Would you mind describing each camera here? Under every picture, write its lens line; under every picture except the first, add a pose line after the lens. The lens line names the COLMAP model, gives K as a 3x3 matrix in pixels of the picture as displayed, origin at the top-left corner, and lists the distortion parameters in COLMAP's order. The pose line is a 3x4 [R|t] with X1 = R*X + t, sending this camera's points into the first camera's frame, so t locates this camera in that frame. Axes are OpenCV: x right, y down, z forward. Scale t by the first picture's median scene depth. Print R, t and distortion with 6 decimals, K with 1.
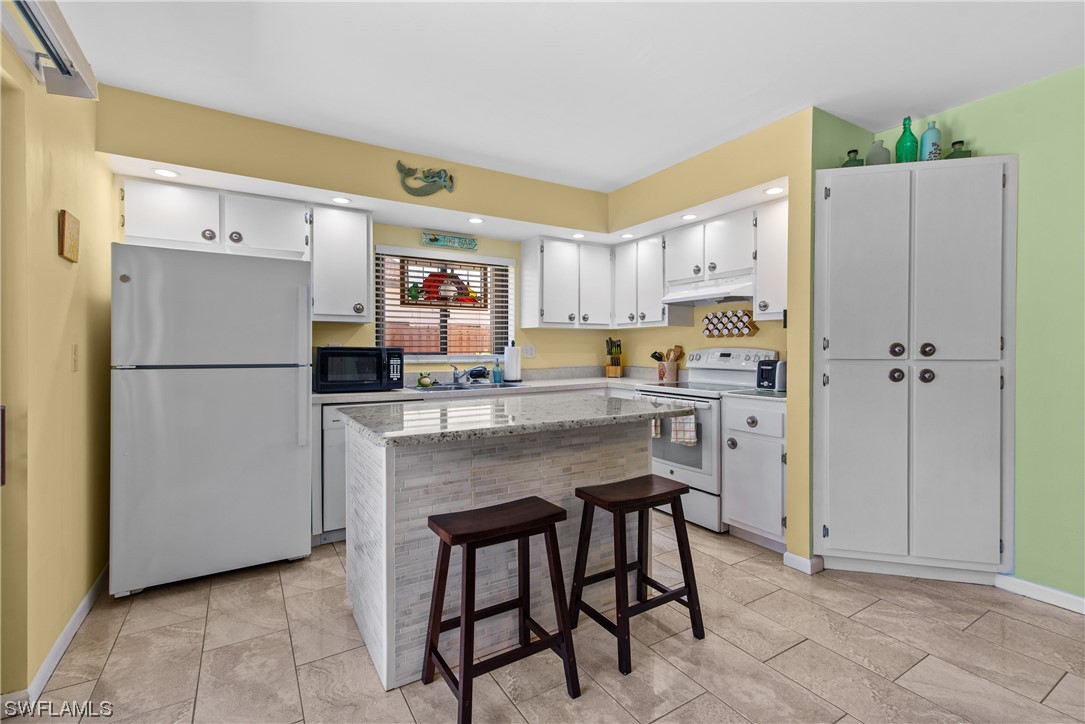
lens RADIAL K [[488.1, 0, 547.1], [0, 488.1, 351.7], [0, 0, 1]] dist [0.020189, -0.003513]
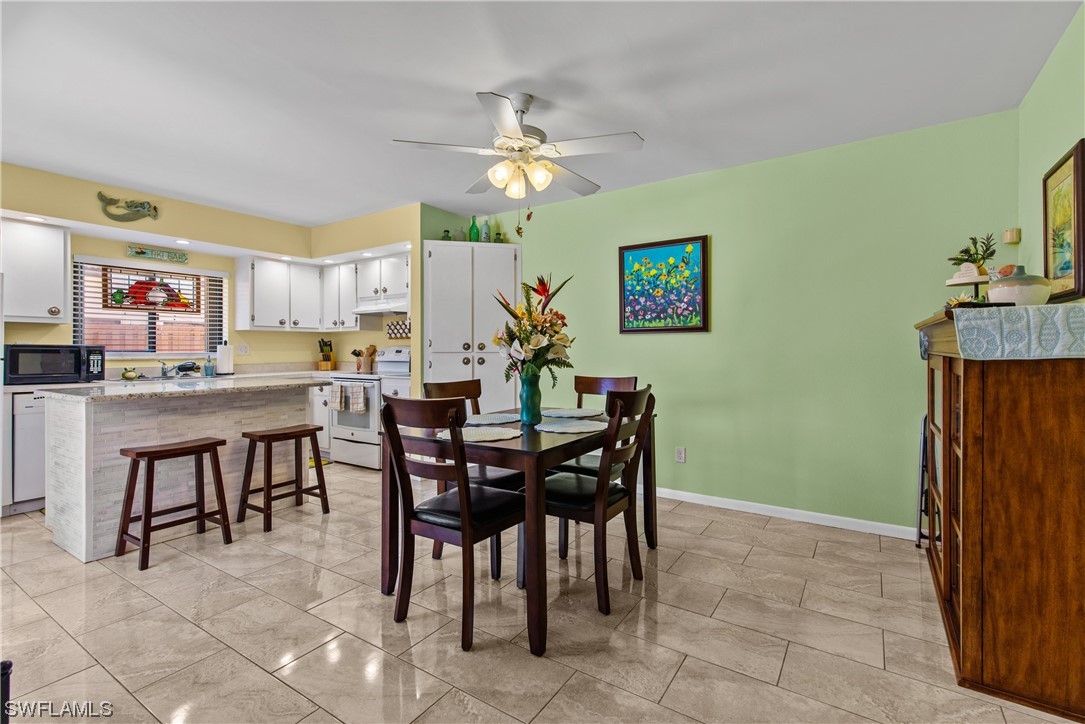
lens RADIAL K [[488.1, 0, 546.6], [0, 488.1, 348.9], [0, 0, 1]] dist [0.020189, -0.003513]
pose [[0.908183, -0.000737, 0.418573, 0.161492], [0.004969, 0.999947, -0.009021, 0.014552], [-0.418544, 0.010272, 0.908138, -0.491296]]
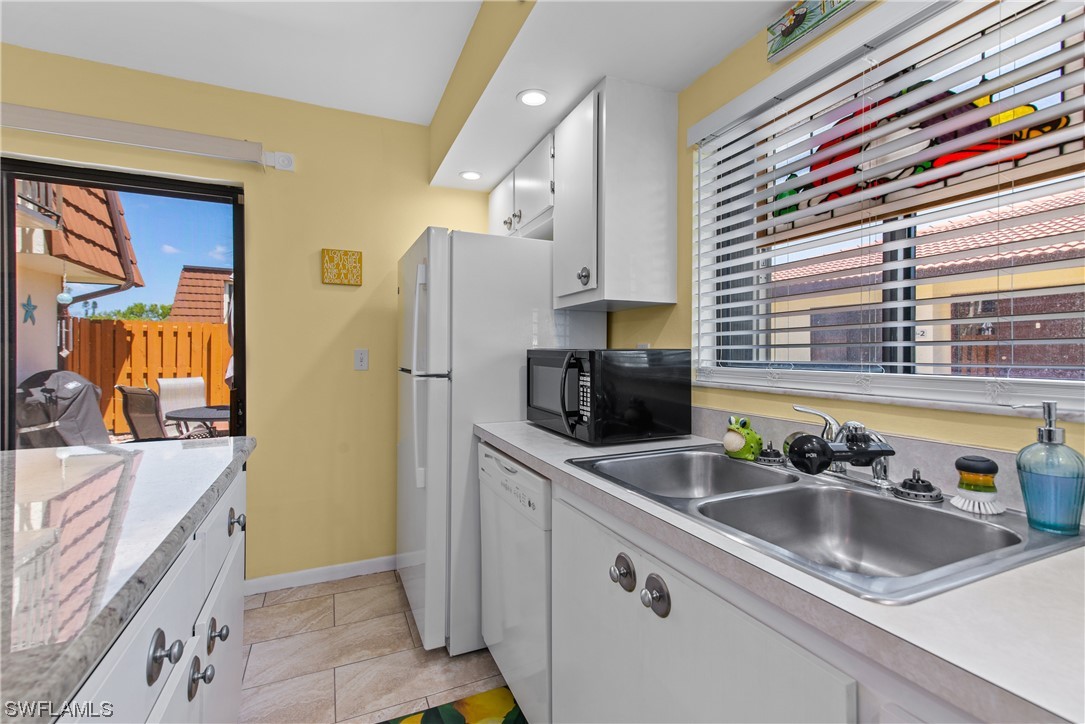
lens RADIAL K [[488.1, 0, 541.9], [0, 488.1, 350.7], [0, 0, 1]] dist [0.020189, -0.003513]
pose [[-0.139517, -0.006352, -0.990199, 0.133999], [-0.007027, 0.999961, -0.005425, -0.004002], [0.990195, 0.006201, -0.139556, 0.935225]]
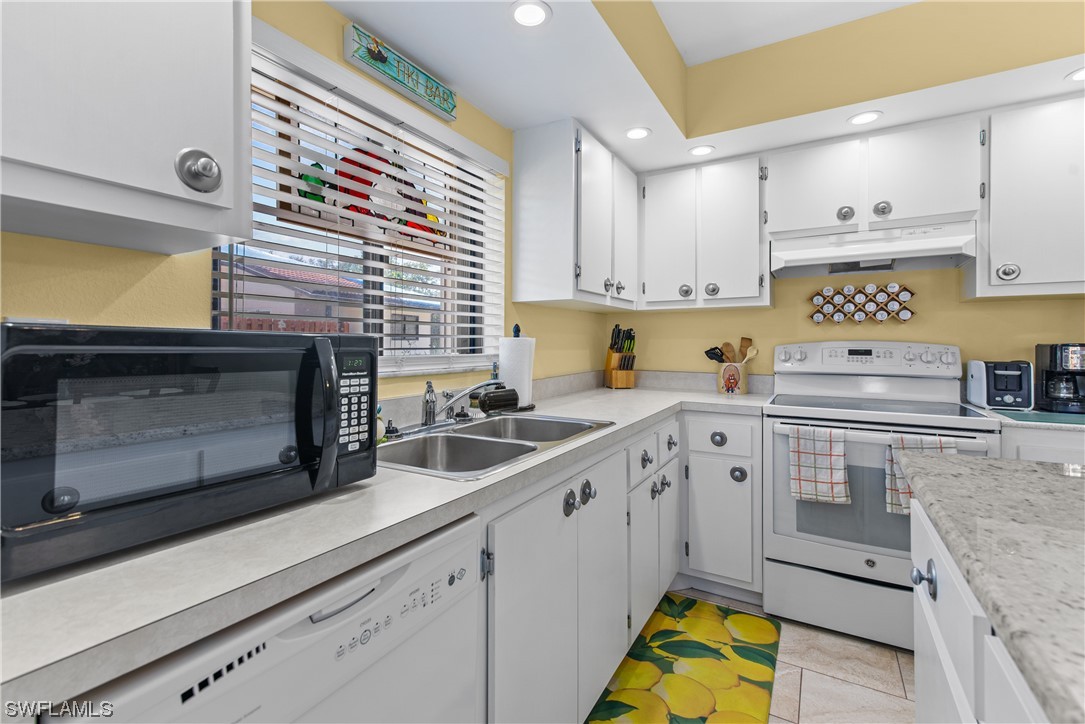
lens RADIAL K [[488.1, 0, 546.8], [0, 488.1, 344.0], [0, 0, 1]] dist [0.020189, -0.003513]
pose [[0.878478, 0.001367, 0.477781, -0.317728], [0.001309, 0.999985, -0.005269, -0.001194], [-0.477782, 0.005255, 0.878463, 0.637665]]
